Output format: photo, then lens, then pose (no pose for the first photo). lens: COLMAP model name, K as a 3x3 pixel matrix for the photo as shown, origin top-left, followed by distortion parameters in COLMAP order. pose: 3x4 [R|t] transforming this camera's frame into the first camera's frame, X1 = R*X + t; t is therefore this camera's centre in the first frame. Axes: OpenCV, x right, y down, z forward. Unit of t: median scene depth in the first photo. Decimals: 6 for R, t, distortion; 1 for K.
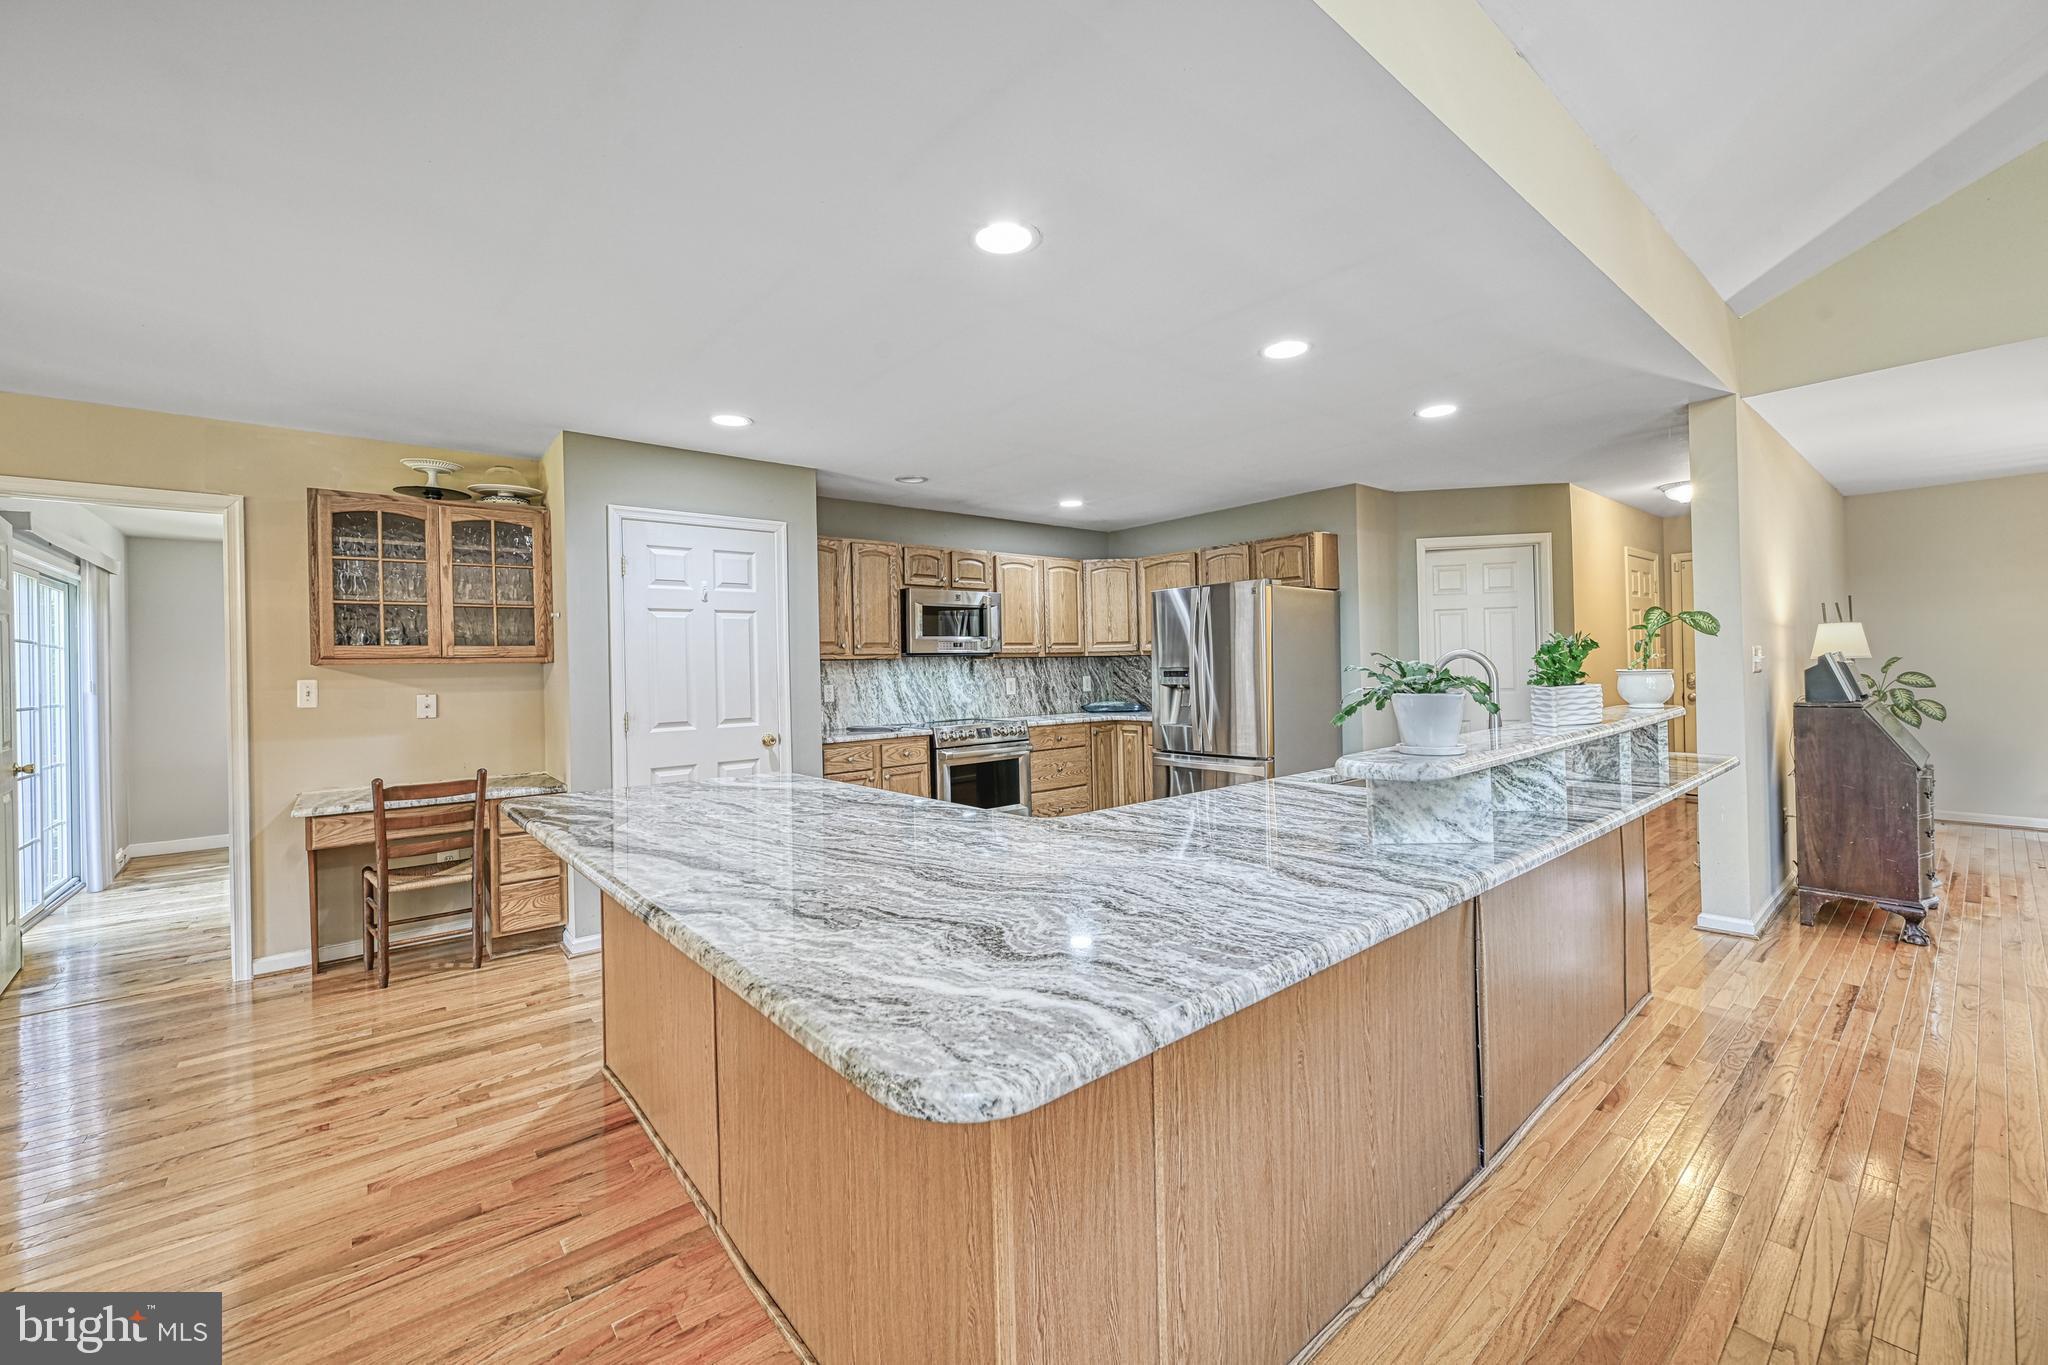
lens RADIAL K [[818.5, 0, 1033.9], [0, 818.5, 656.3], [0, 0, 1]] dist [-0.000832, -0.000035]
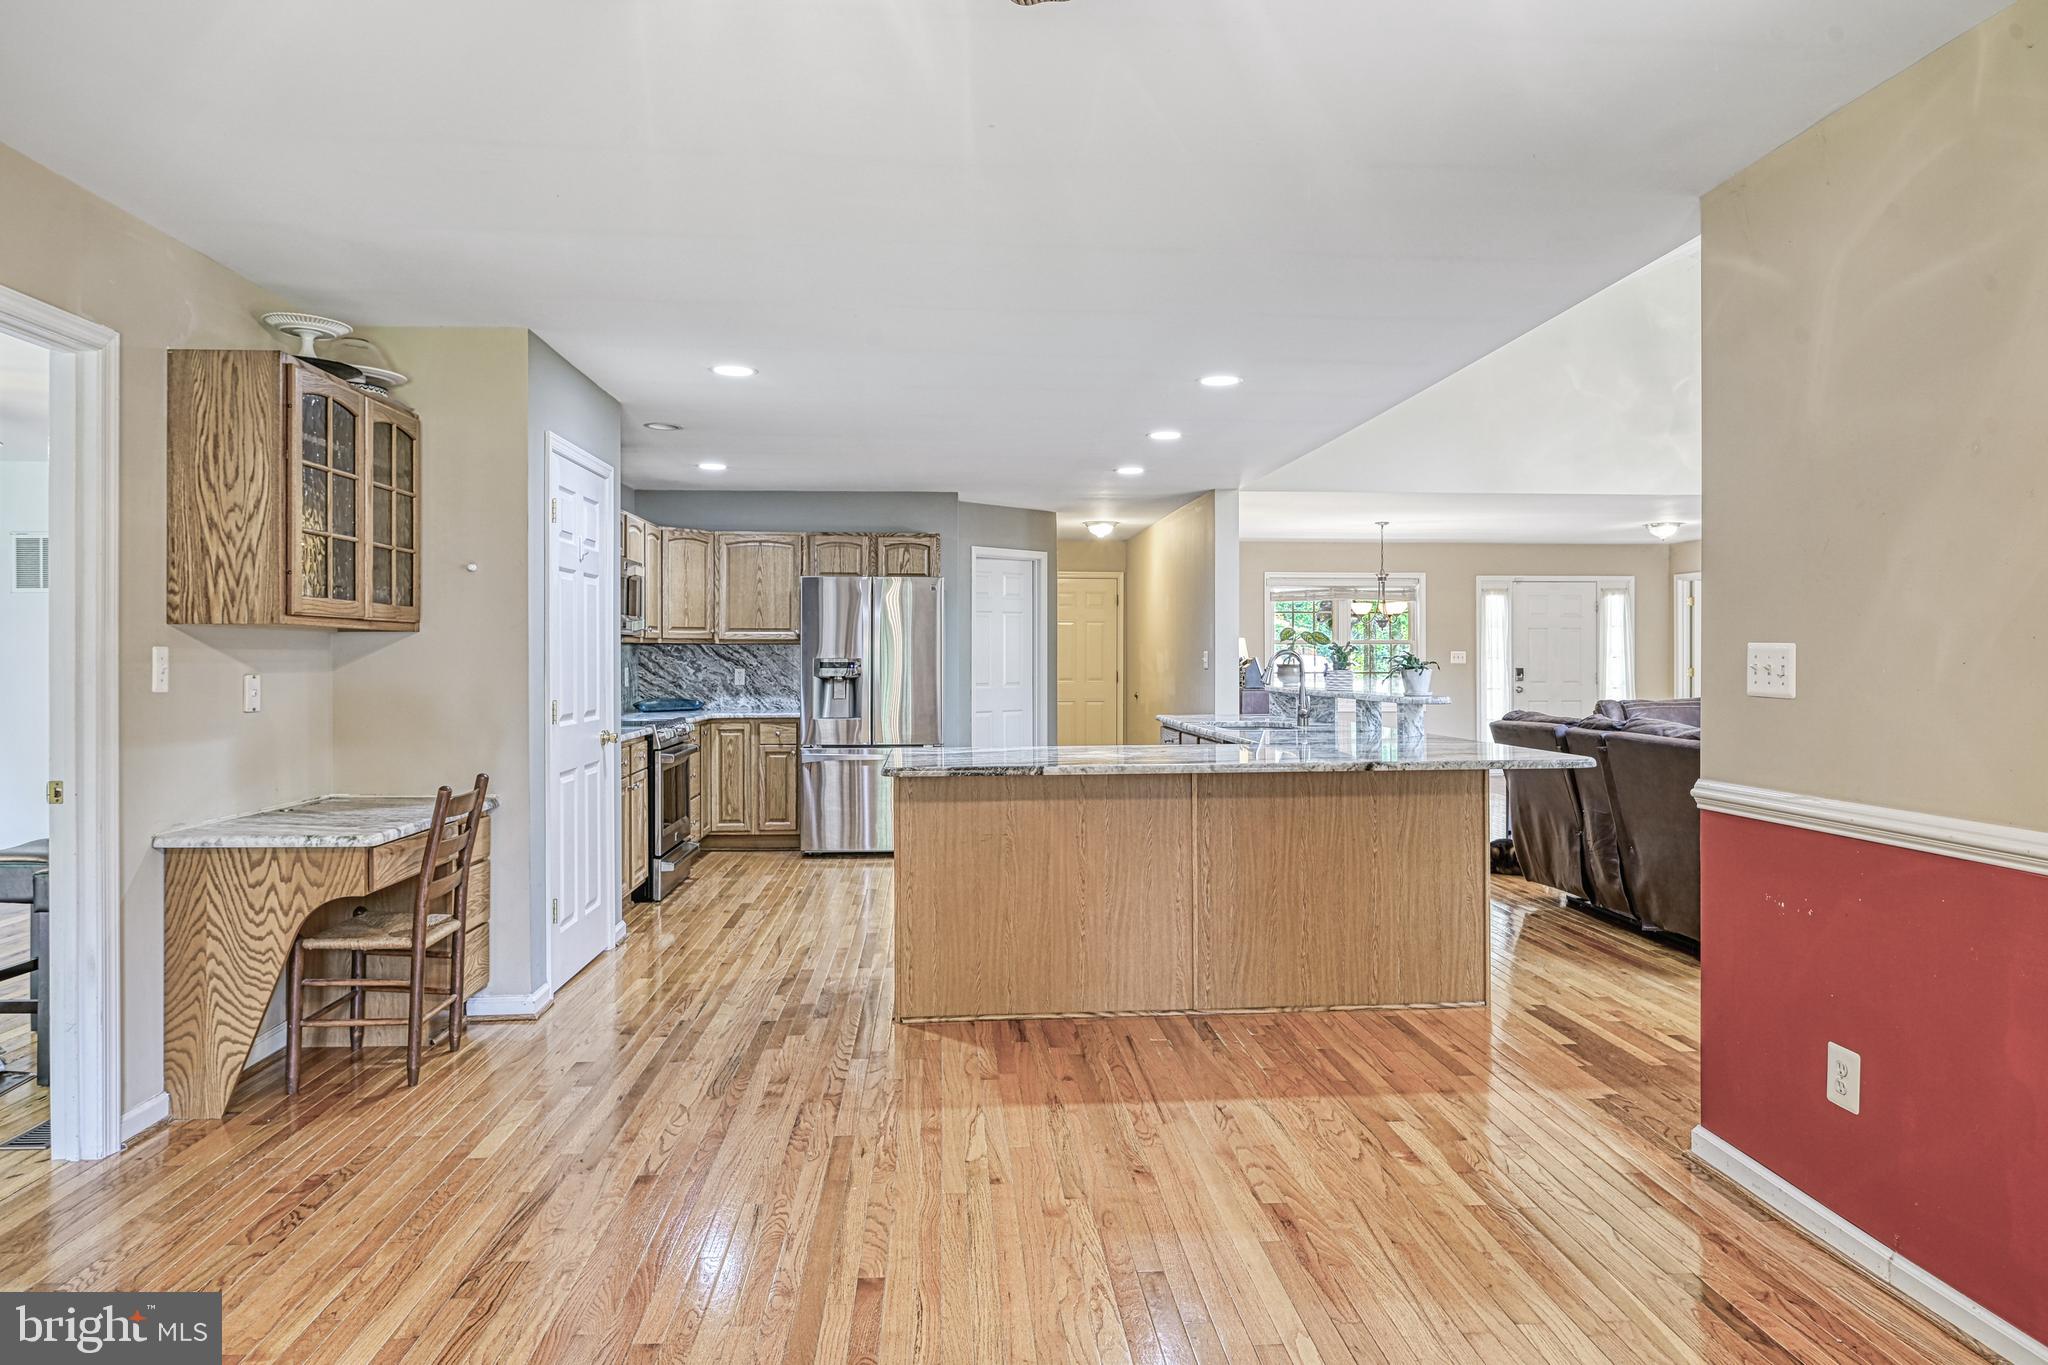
lens RADIAL K [[1233.9, 0, 1021.4], [0, 1233.9, 652.7], [0, 0, 1]] dist [0.000205, -0.000867]
pose [[0.588562, 0.022878, 0.808129, -1.247733], [-0.020351, 0.999702, -0.013480, 0.031716], [-0.808196, -0.008512, 0.588852, -0.047340]]
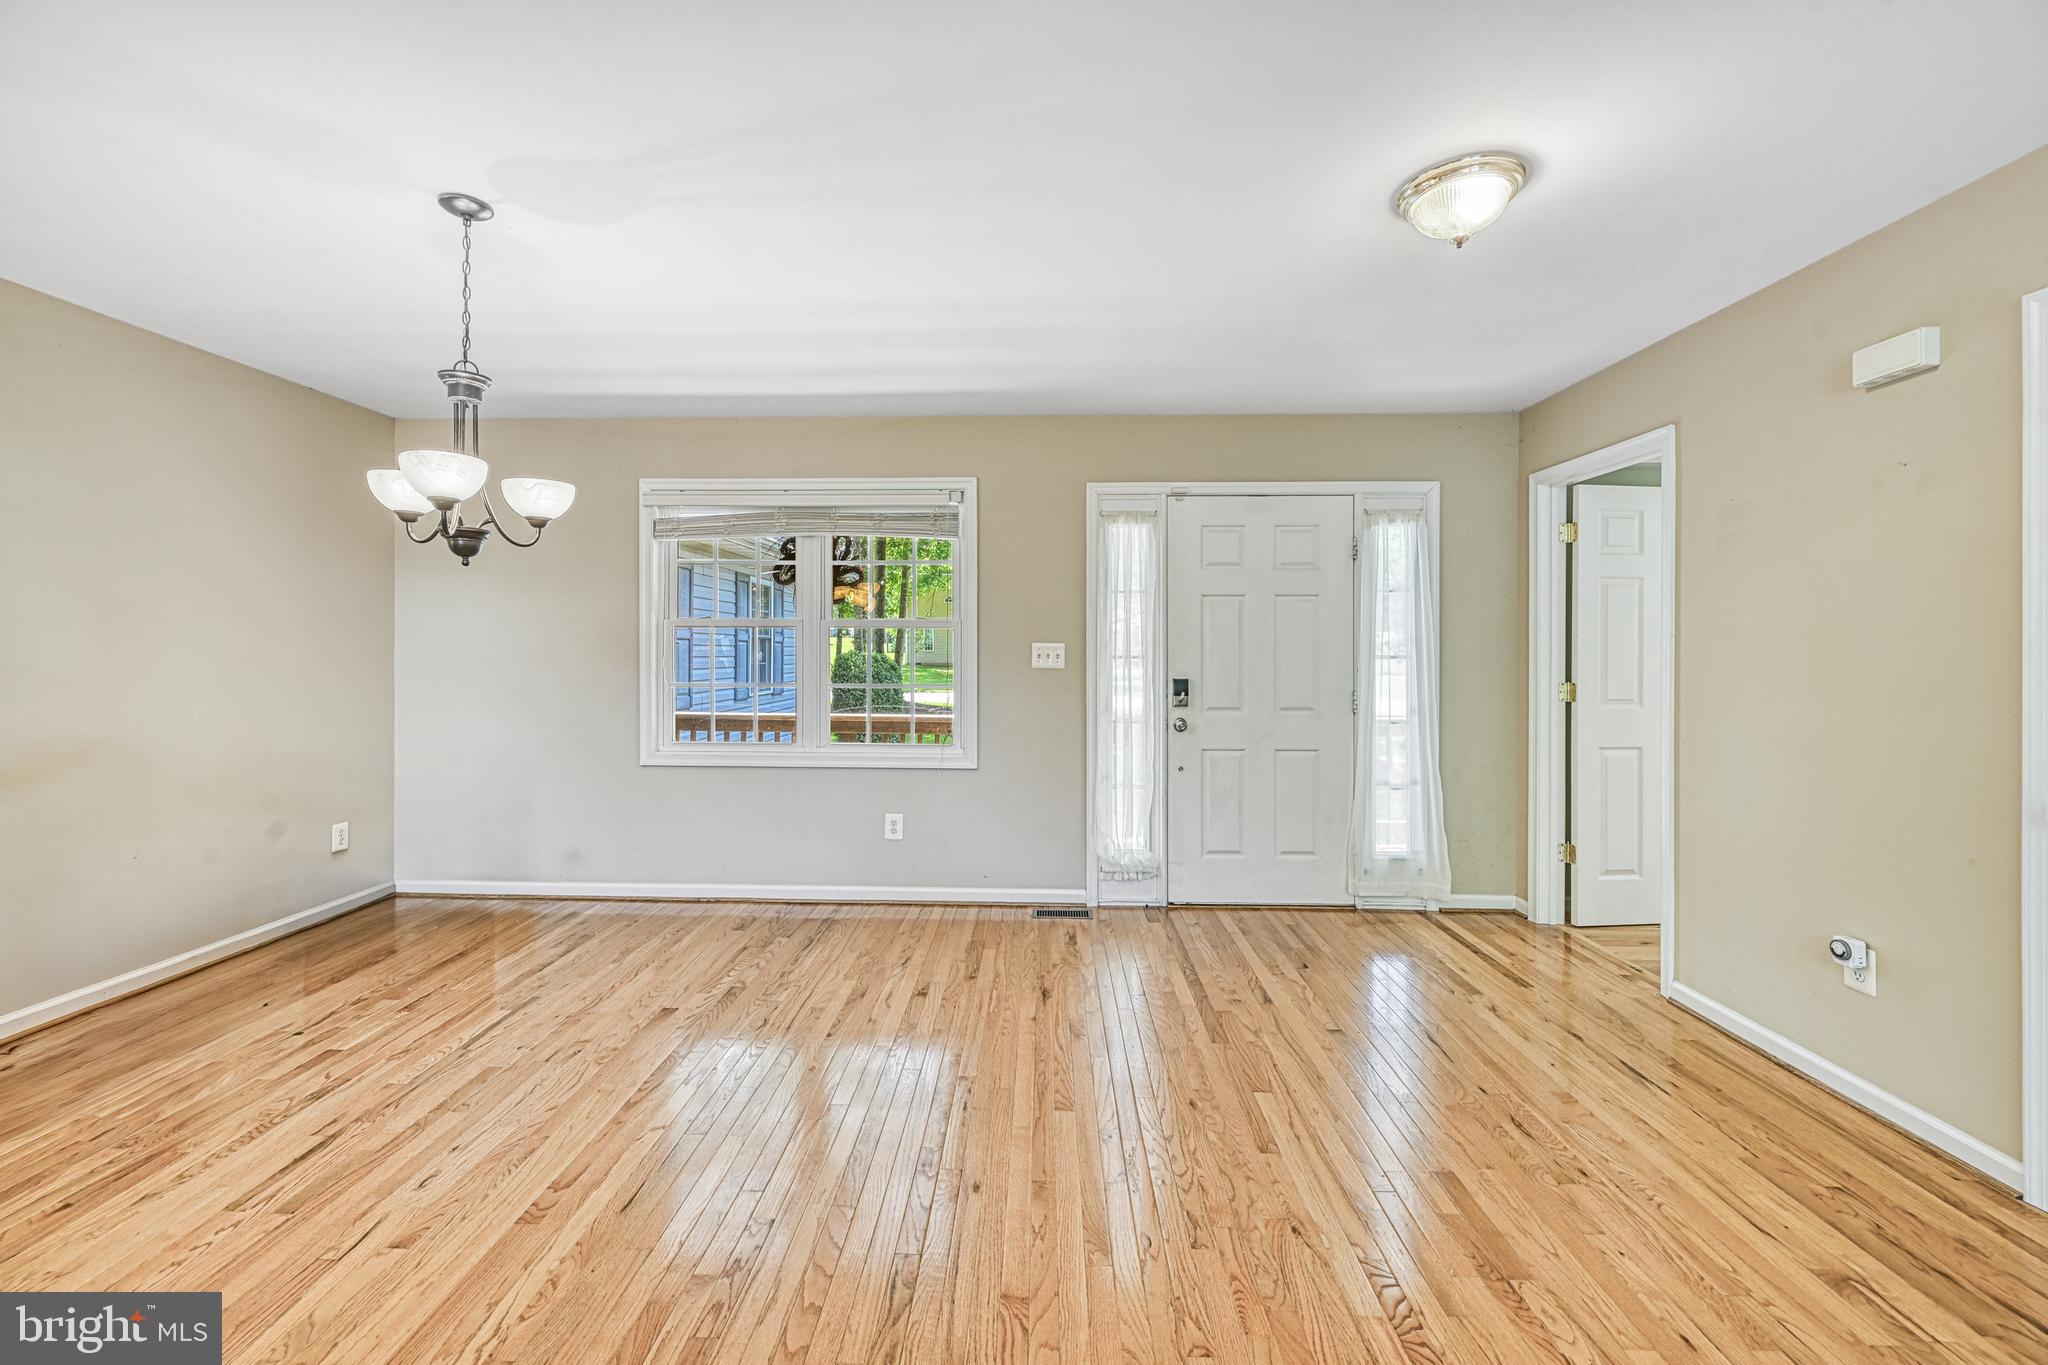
lens RADIAL K [[806.2, 0, 1028.1], [0, 806.2, 643.0], [0, 0, 1]] dist [-0.001197, -0.000105]
pose [[0.663707, 0.024628, 0.747587, 1.421853], [-0.024143, 0.999642, -0.011497, -0.030405], [-0.747603, -0.010418, 0.664064, 0.304662]]
